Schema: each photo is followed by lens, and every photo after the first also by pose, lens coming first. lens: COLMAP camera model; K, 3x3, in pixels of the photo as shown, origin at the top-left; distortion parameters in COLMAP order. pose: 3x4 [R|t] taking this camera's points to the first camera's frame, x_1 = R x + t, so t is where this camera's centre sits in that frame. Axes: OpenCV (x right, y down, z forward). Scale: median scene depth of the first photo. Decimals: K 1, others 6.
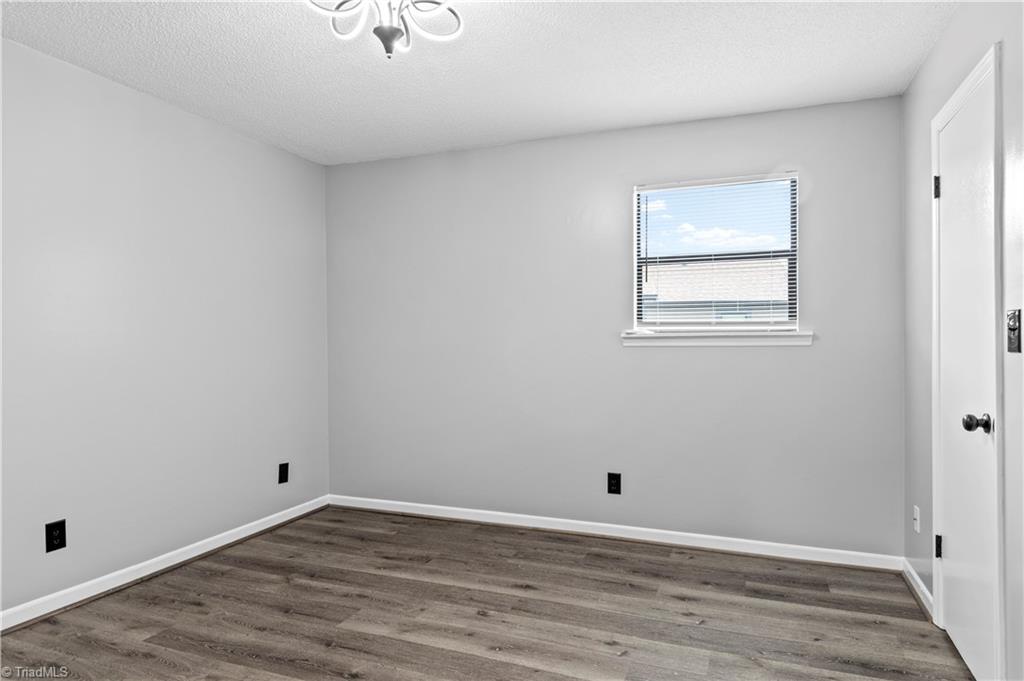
lens RADIAL K [[590.5, 0, 515.1], [0, 590.5, 340.6], [0, 0, 1]] dist [-0.006903, 0.008547]
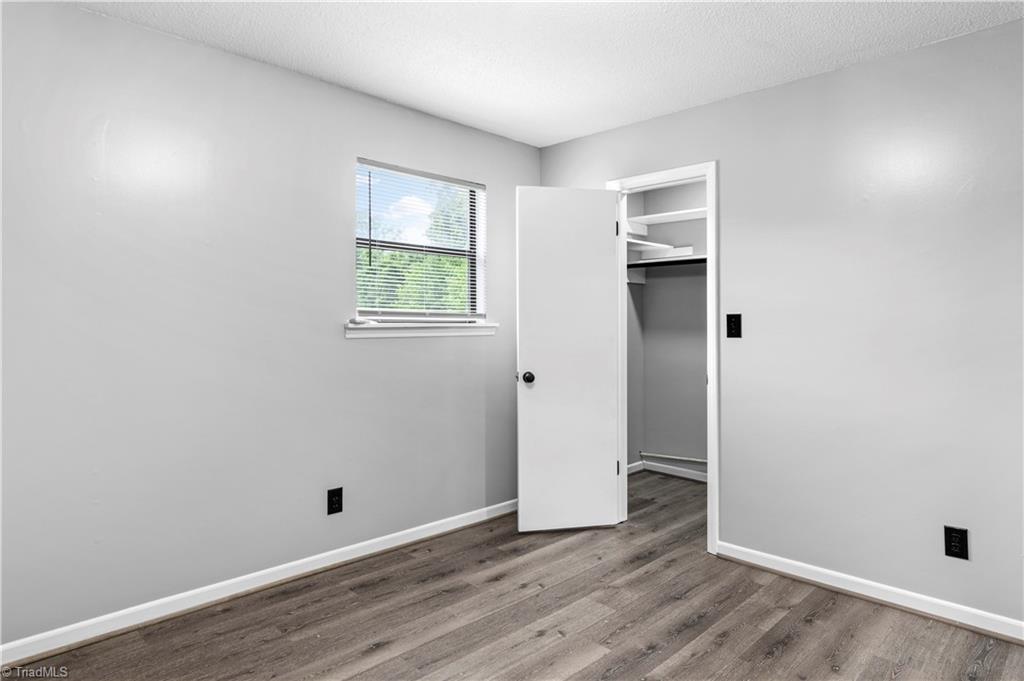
lens RADIAL K [[590.5, 0, 563.2], [0, 590.5, 327.3], [0, 0, 1]] dist [-0.006903, 0.008547]
pose [[0.390489, 0.003220, 0.920602, -0.552156], [0.003674, 0.999980, -0.005056, -0.000578], [-0.920600, 0.005356, 0.390470, 0.424162]]
